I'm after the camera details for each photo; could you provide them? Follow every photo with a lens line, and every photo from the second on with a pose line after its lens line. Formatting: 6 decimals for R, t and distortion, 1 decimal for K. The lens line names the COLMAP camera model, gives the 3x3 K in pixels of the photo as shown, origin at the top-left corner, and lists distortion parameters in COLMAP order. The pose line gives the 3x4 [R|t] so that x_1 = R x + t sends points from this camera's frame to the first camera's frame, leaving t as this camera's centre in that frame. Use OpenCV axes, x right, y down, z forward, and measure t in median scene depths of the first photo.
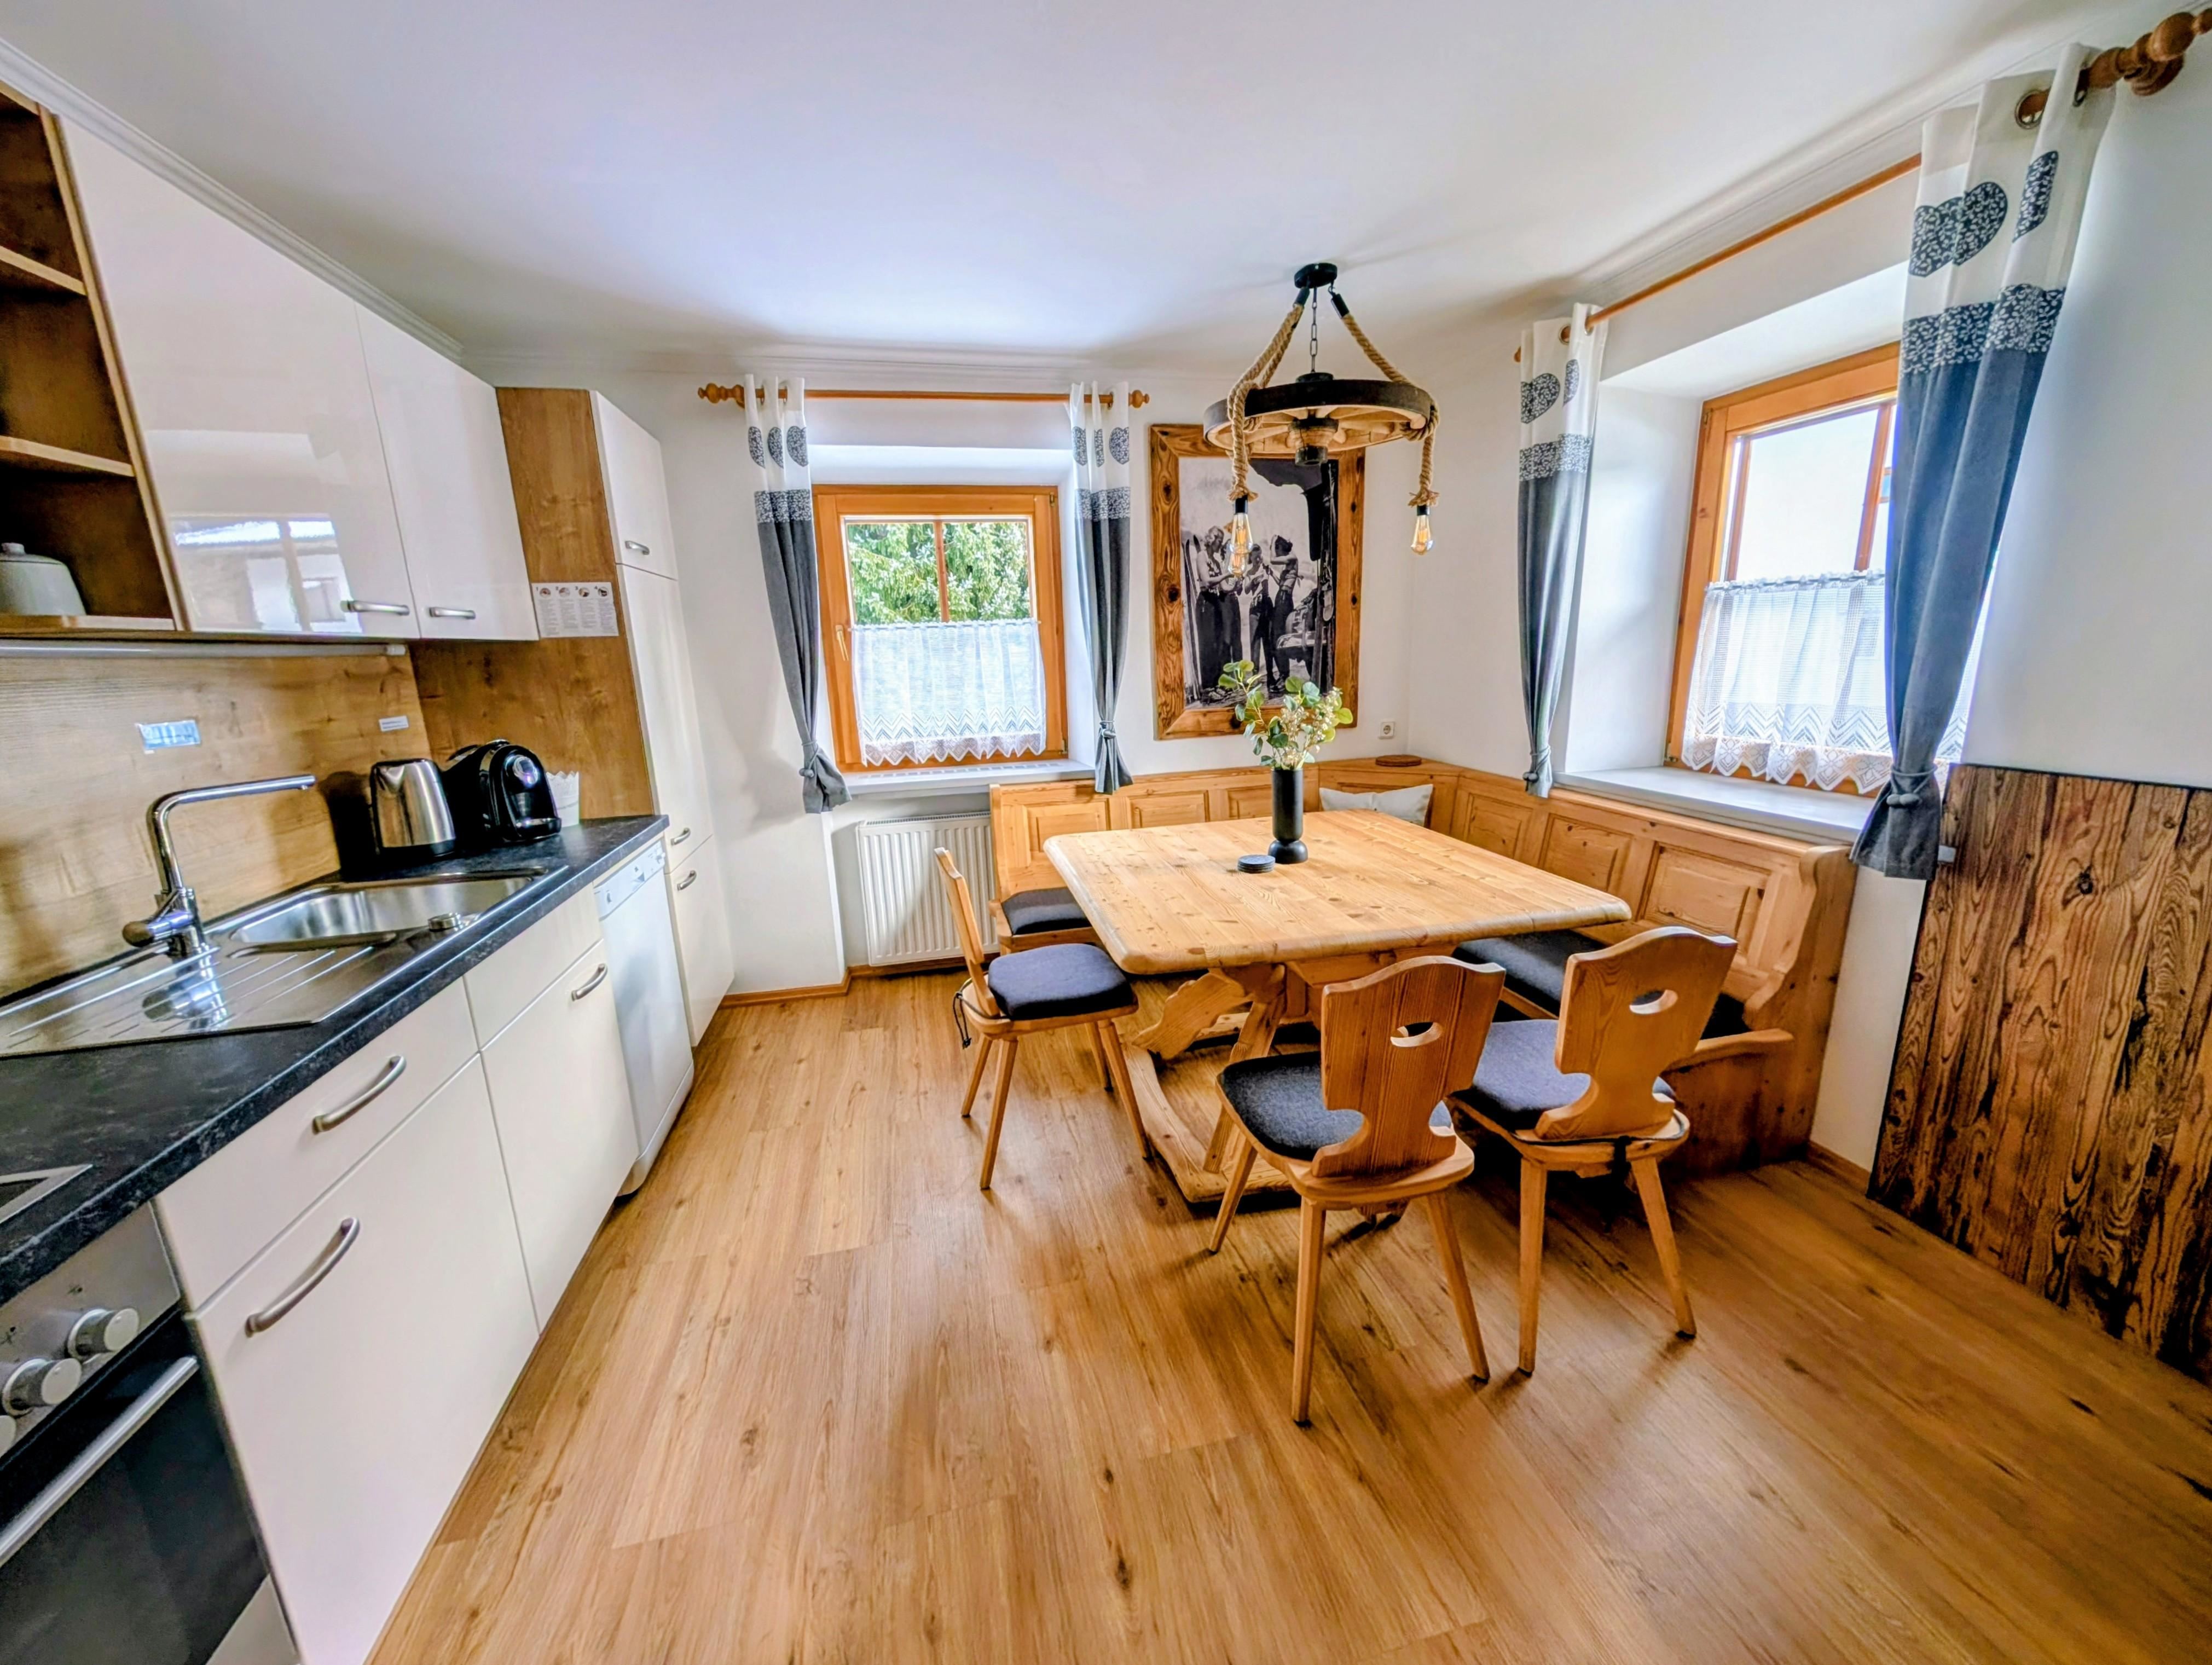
lens RADIAL K [[836.5, 0, 1113.4], [0, 836.5, 827.6], [0, 0, 1]] dist [0.001790, 0.000061]
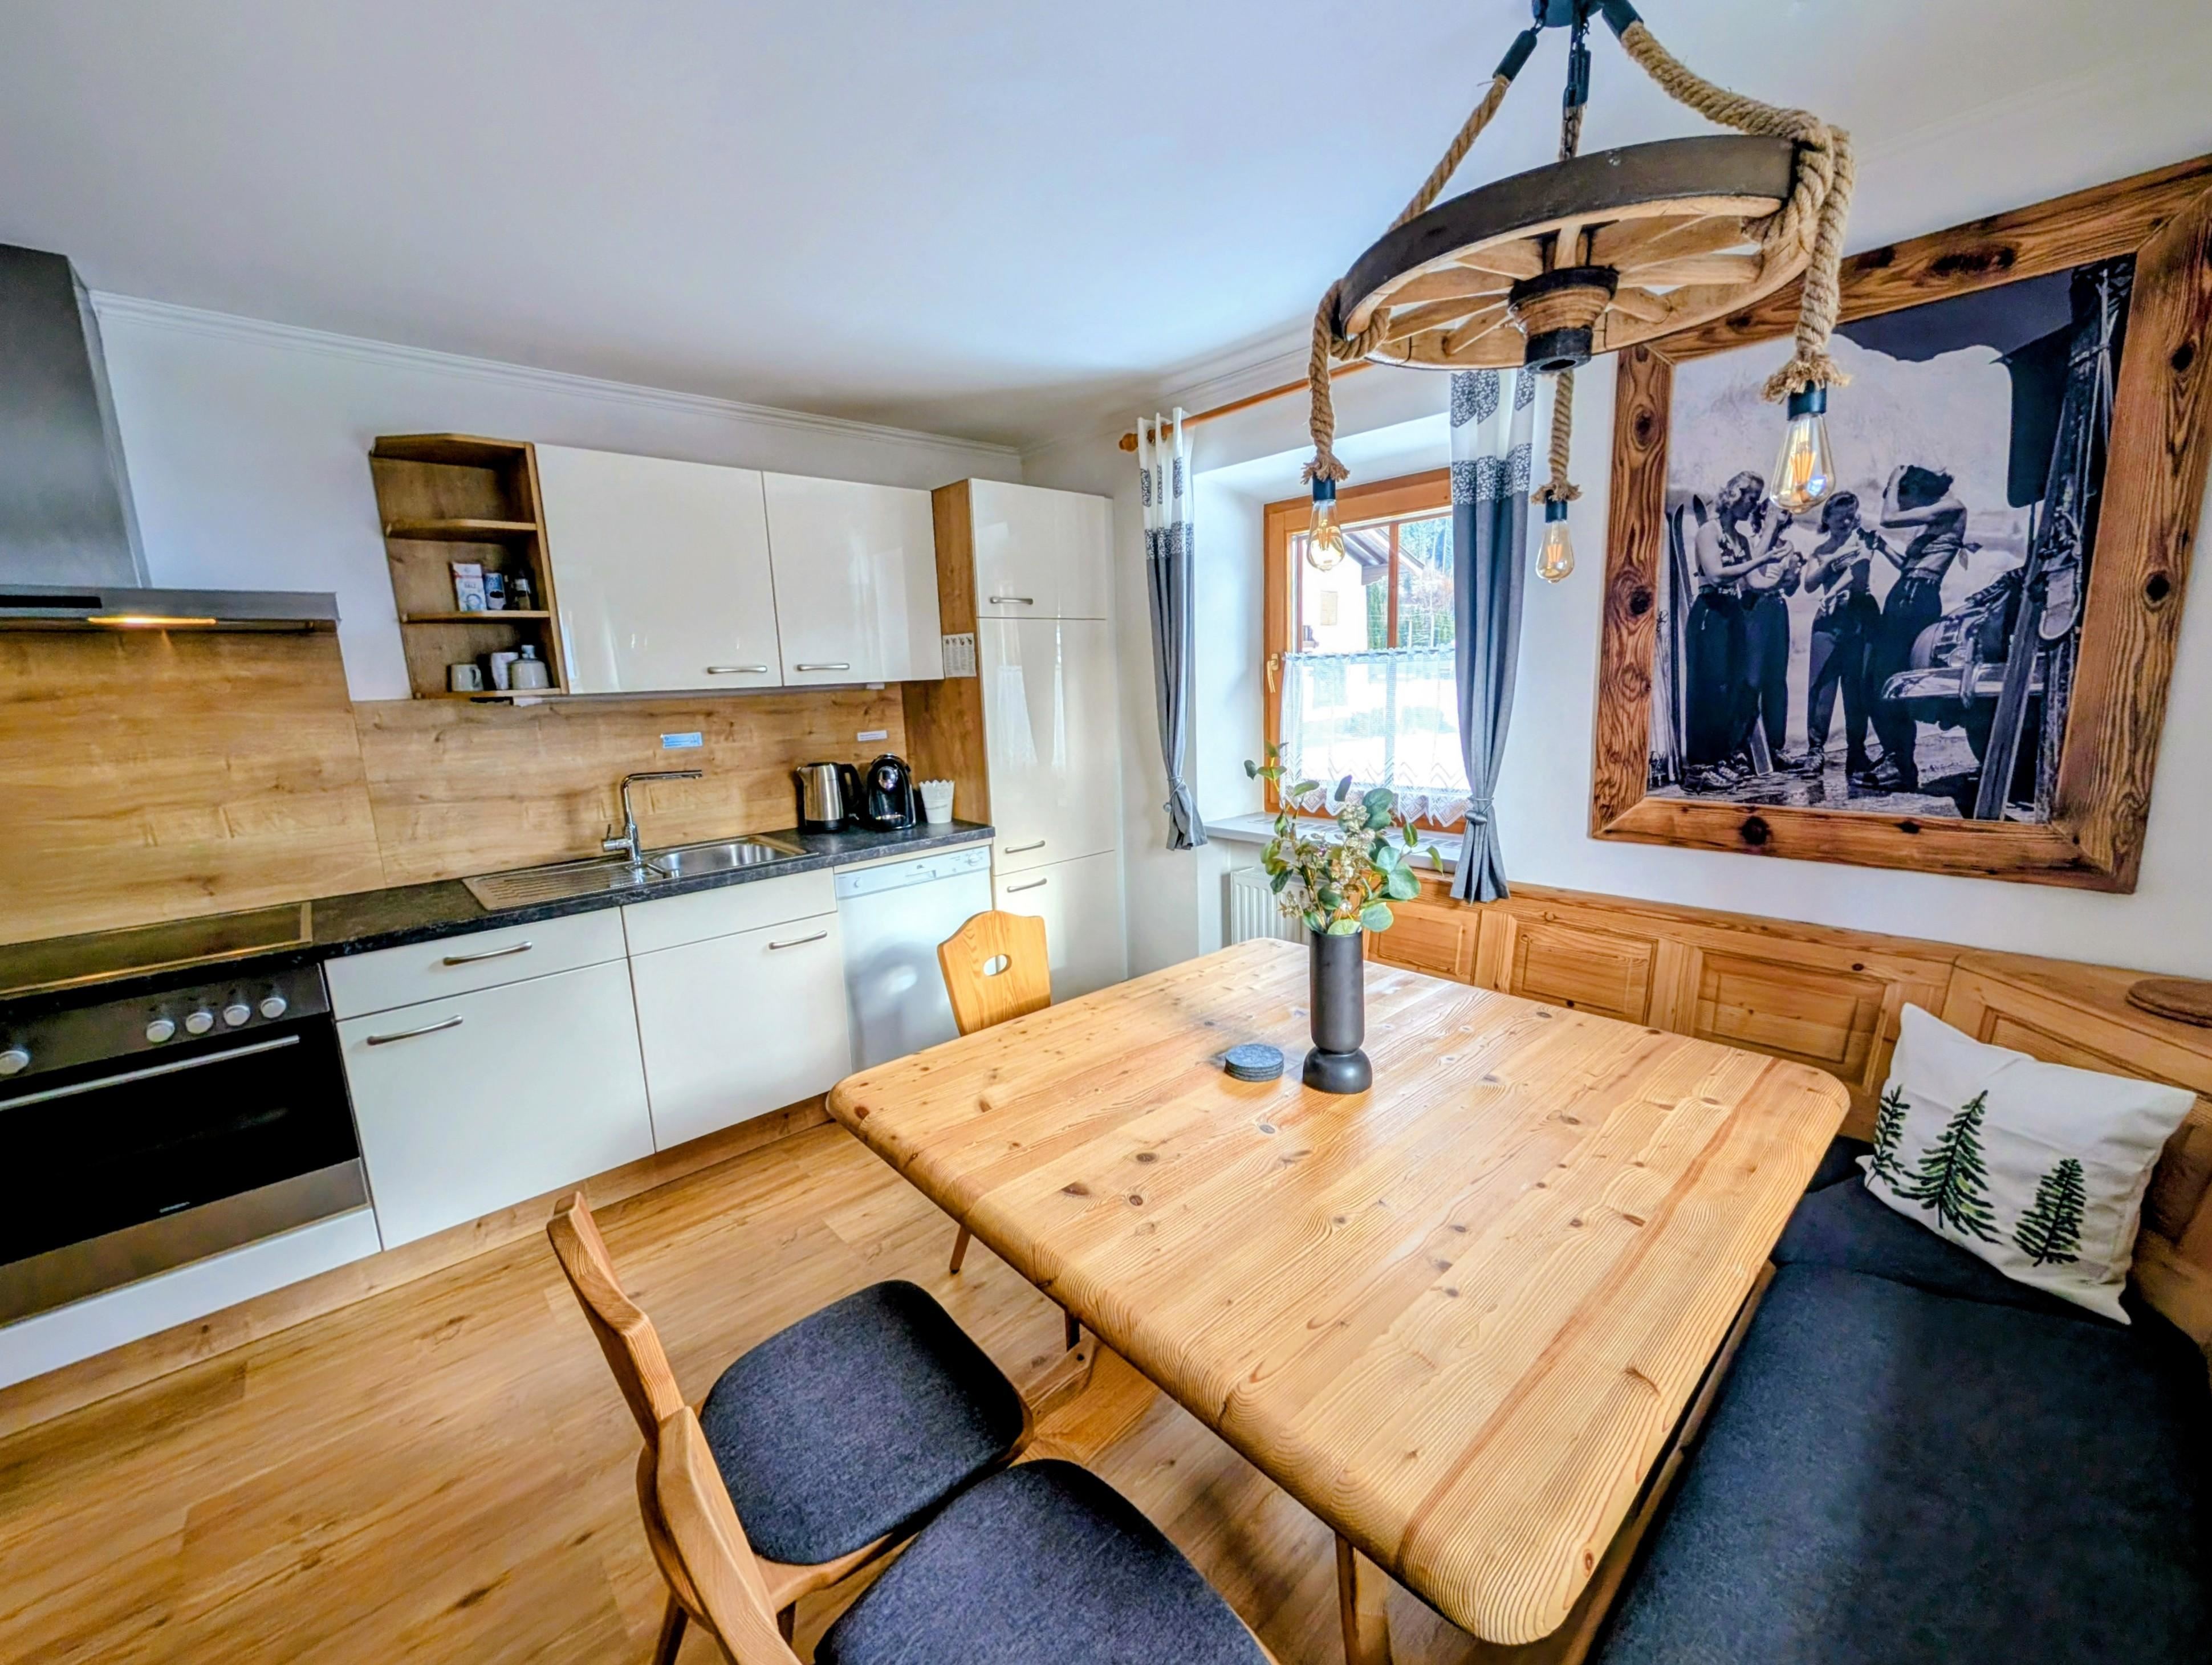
lens RADIAL K [[874.0, 0, 1114.5], [0, 874.0, 831.5], [0, 0, 1]] dist [-0.001286, 0.000084]
pose [[0.491159, 0.173366, -0.853643, 0.443283], [-0.167619, 0.980489, 0.102684, -0.120625], [0.854790, 0.092653, 0.510636, 0.381356]]
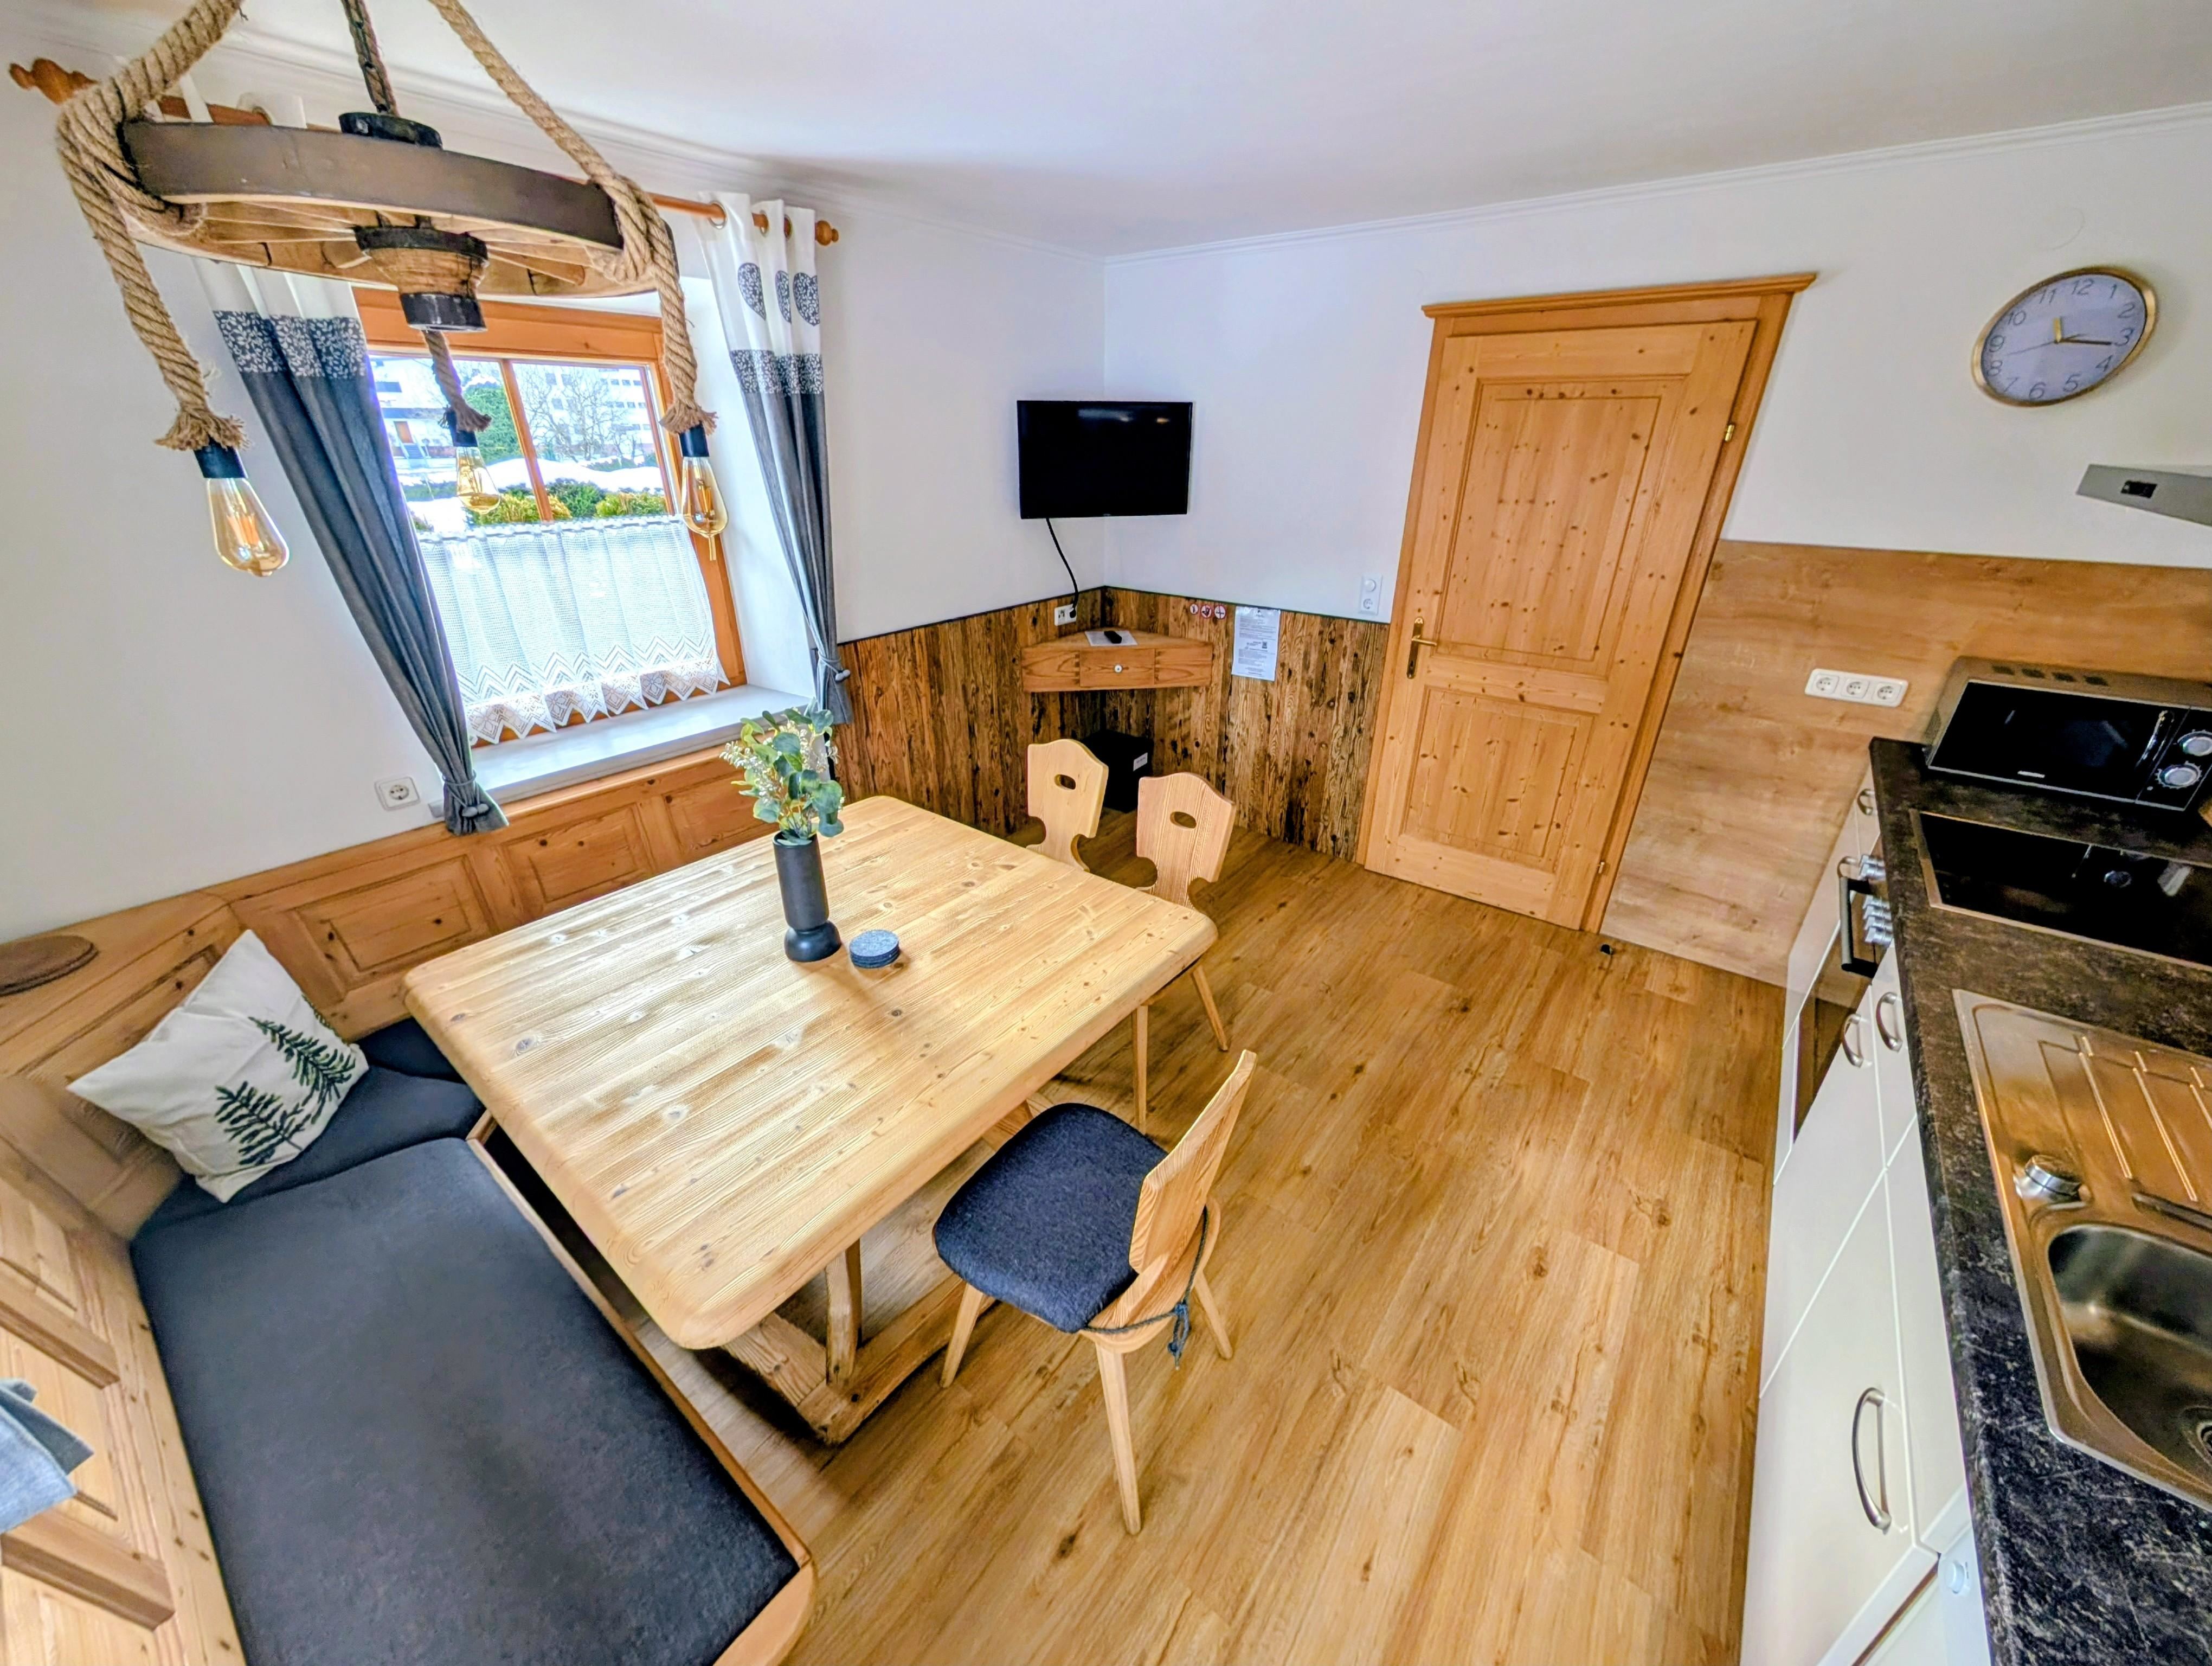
lens RADIAL K [[824.1, 0, 1097.5], [0, 824.1, 829.3], [0, 0, 1]] dist [0.000185, 0.000013]
pose [[-0.618211, -0.309465, 0.722528, -0.312193], [0.187424, 0.834679, 0.517864, -0.270265], [-0.763340, 0.455568, -0.458006, 0.777296]]
